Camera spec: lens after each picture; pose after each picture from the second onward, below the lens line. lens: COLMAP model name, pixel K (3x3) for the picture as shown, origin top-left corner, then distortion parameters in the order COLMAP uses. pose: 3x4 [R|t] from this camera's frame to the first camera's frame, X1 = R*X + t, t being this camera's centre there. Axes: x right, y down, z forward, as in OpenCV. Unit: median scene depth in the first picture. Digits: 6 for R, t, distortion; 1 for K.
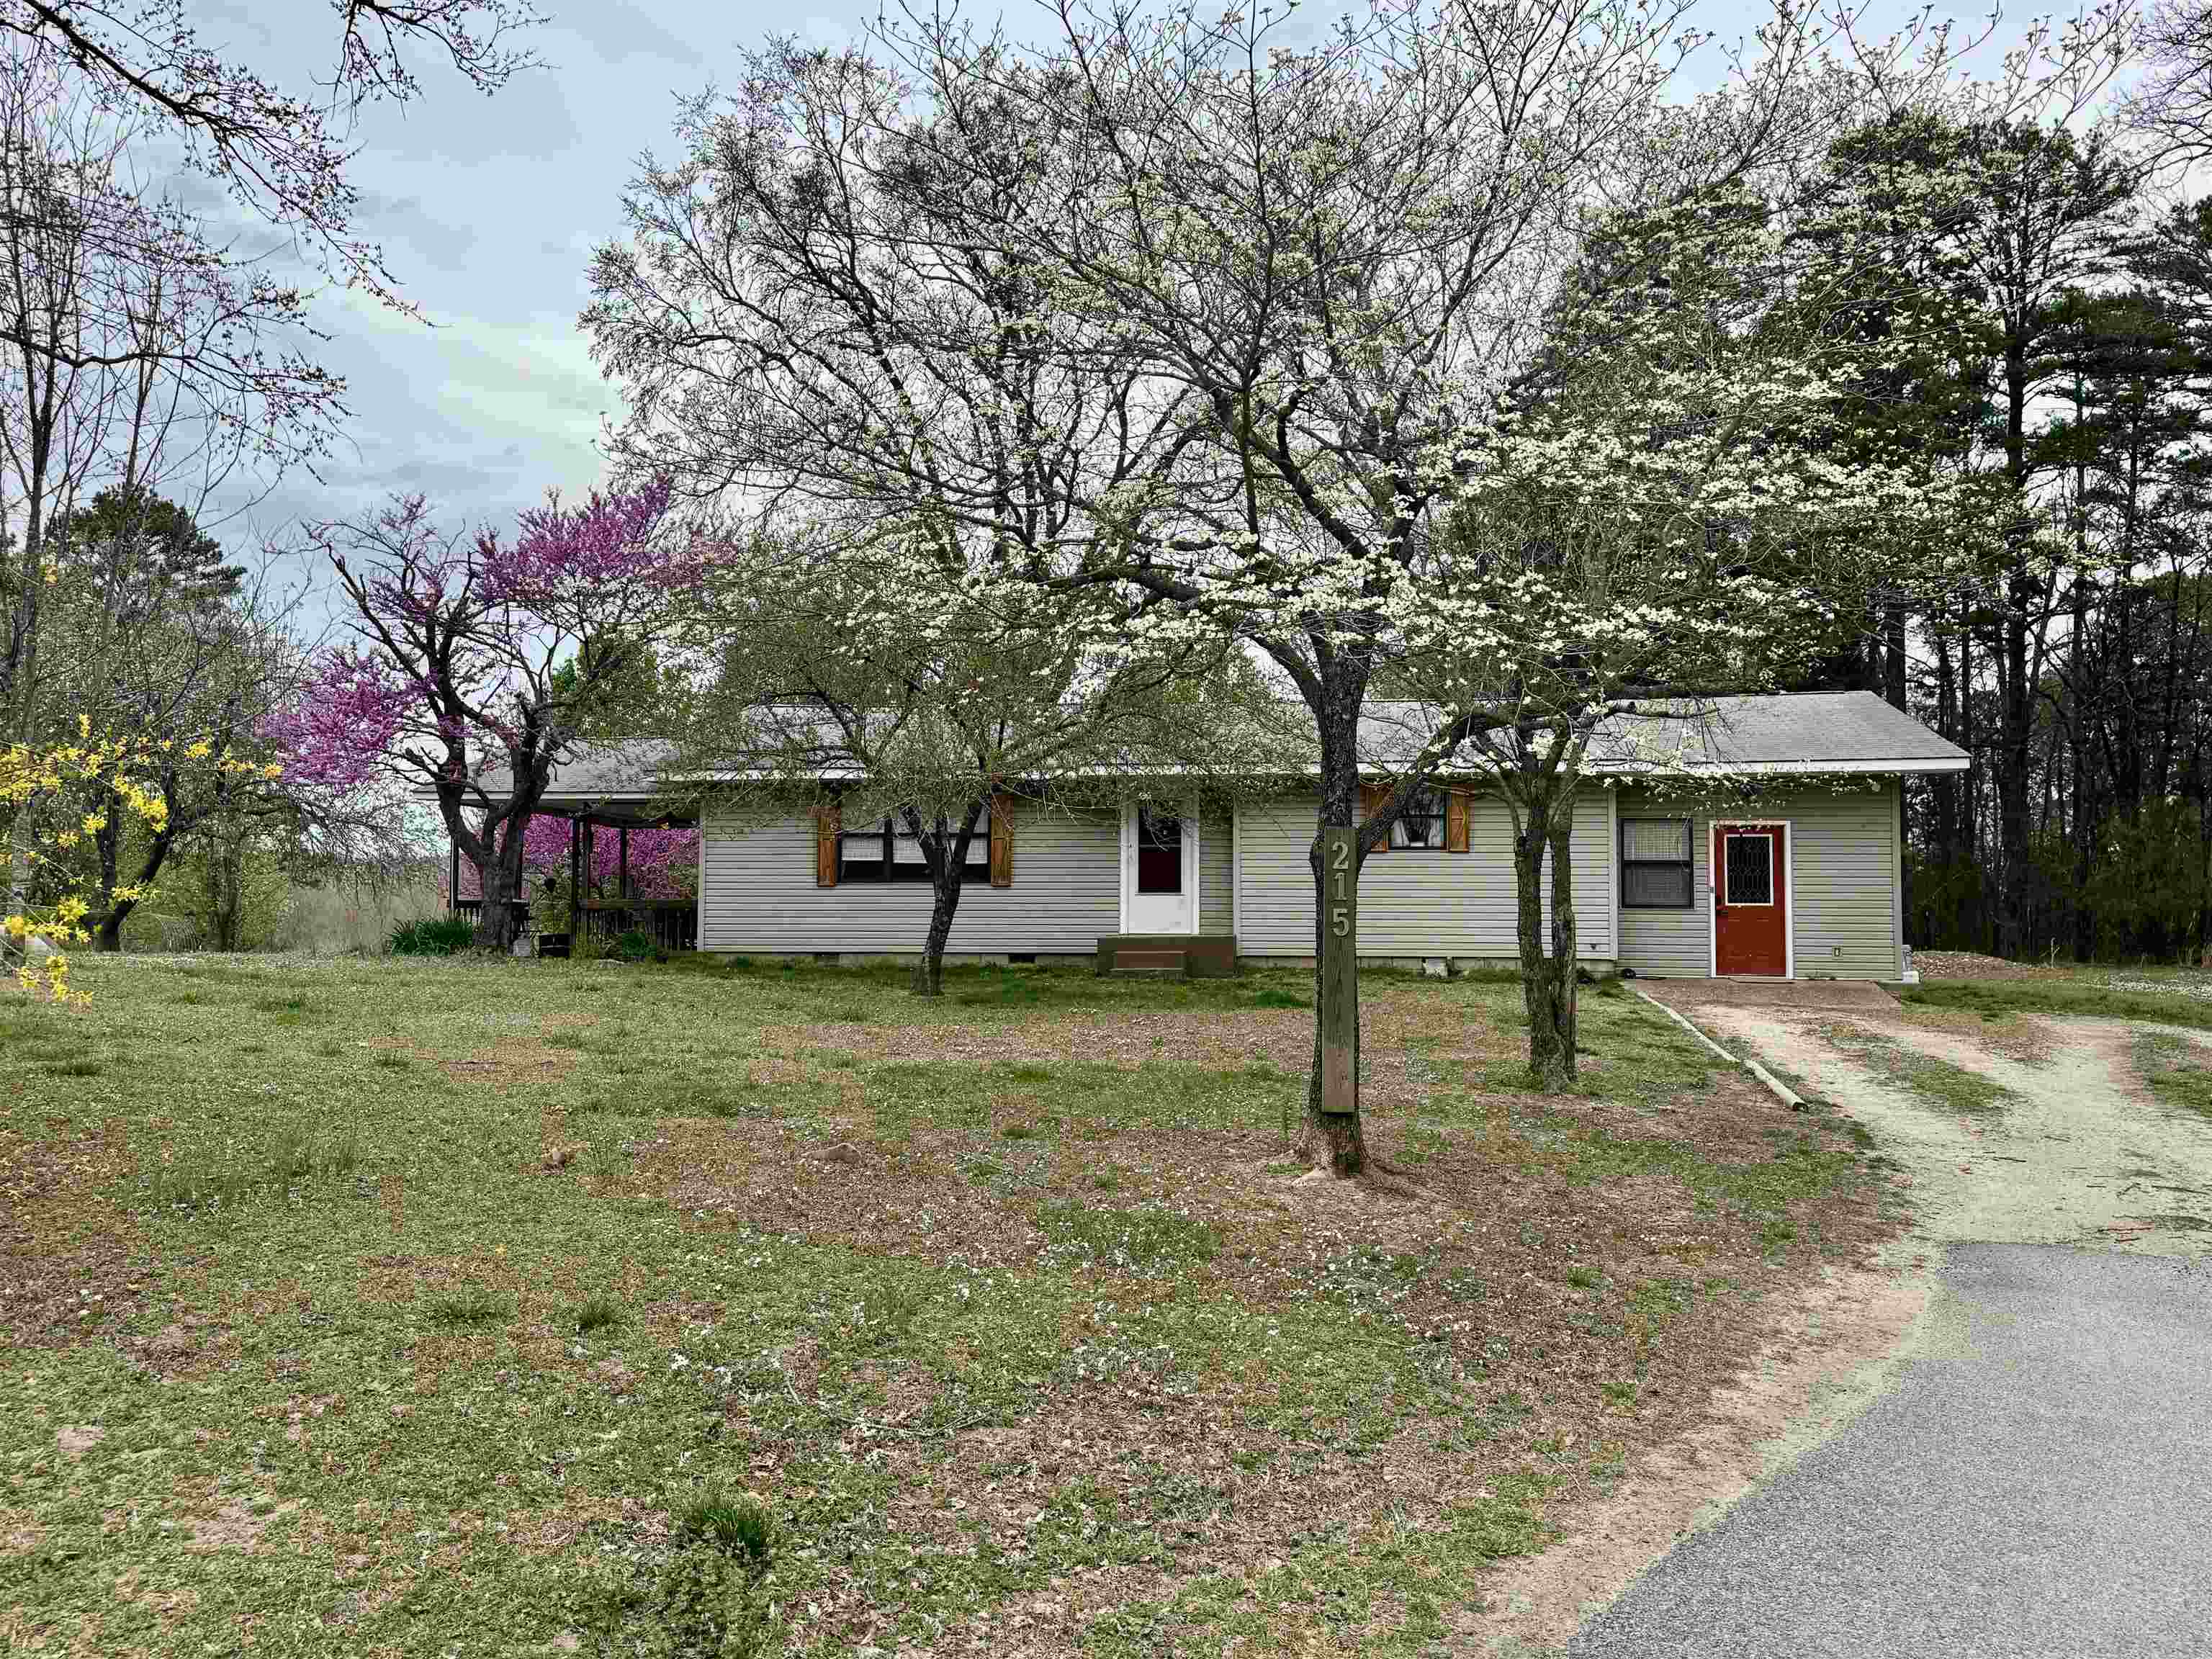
lens RADIAL K [[1783.7, 0, 1106.0], [0, 1783.7, 829.5], [0, 0, 1]] dist [-0.006946, -0.003026]
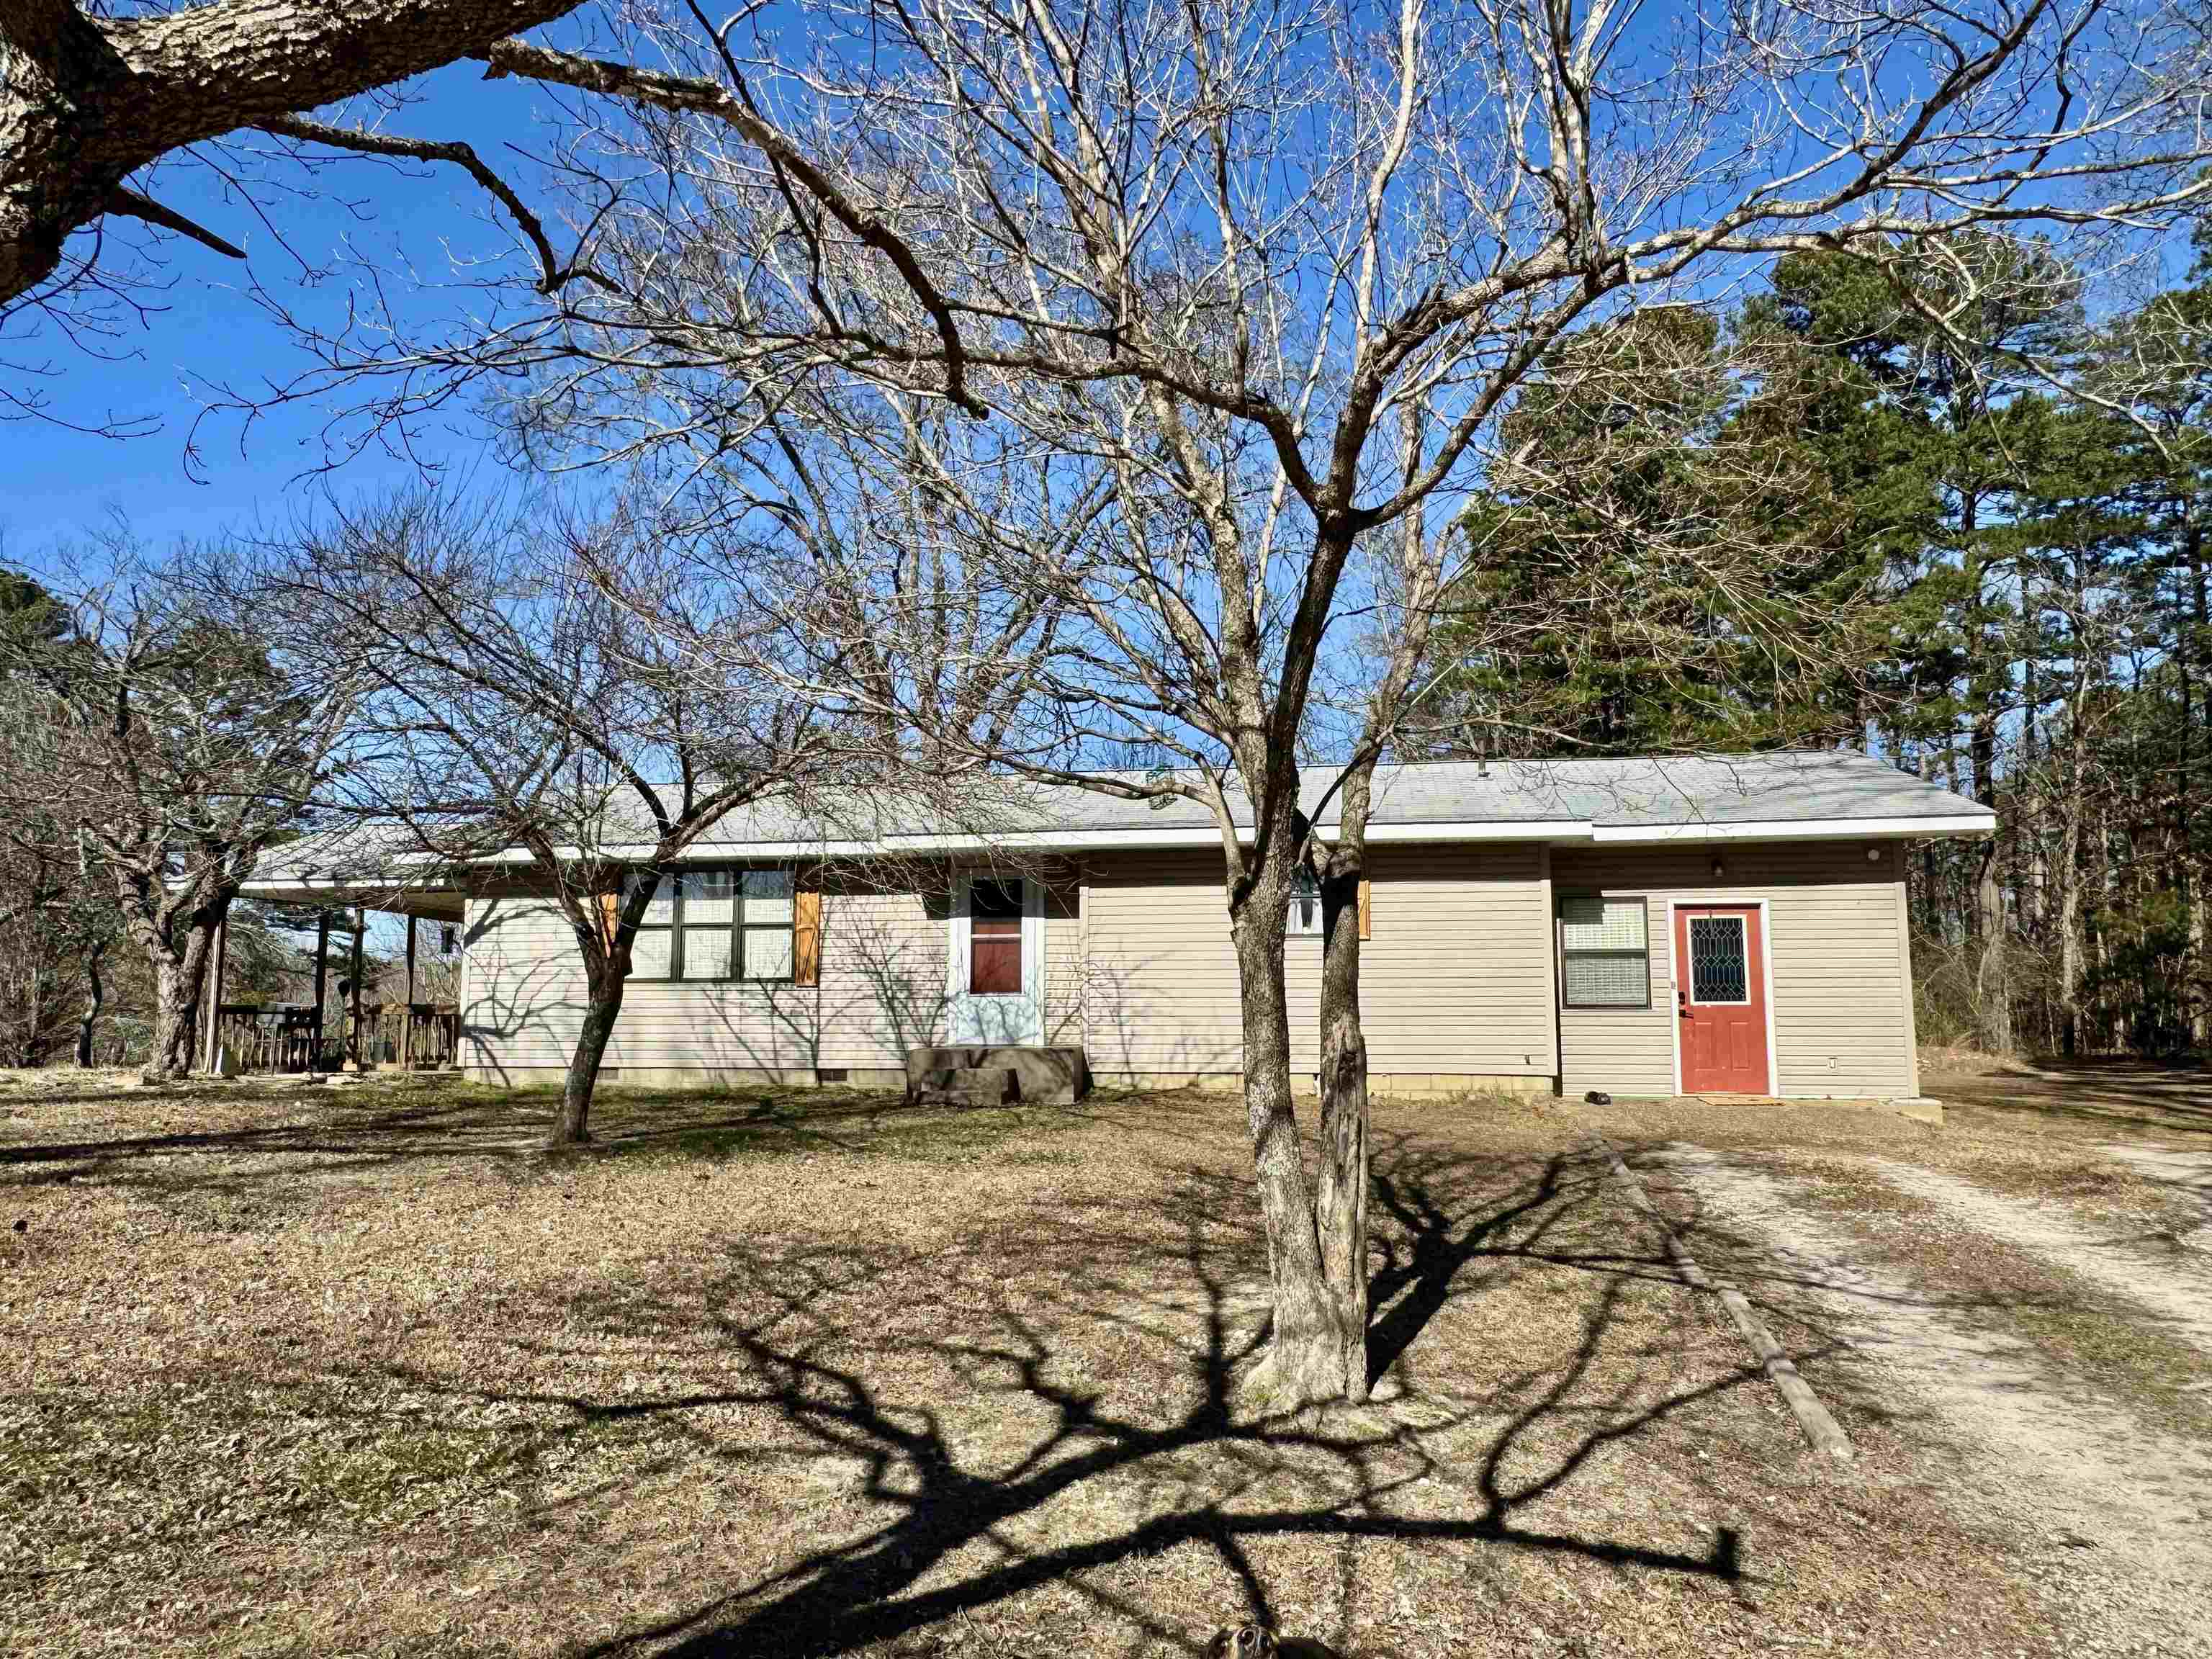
lens RADIAL K [[1559.5, 0, 1106.0], [0, 1559.5, 829.5], [0, 0, 1]] dist [0.006321, 0.001960]
pose [[0.999603, -0.010795, -0.026028, 0.100220], [0.009011, 0.997666, -0.067691, 0.008964], [0.026698, 0.067430, 0.997367, 0.278595]]
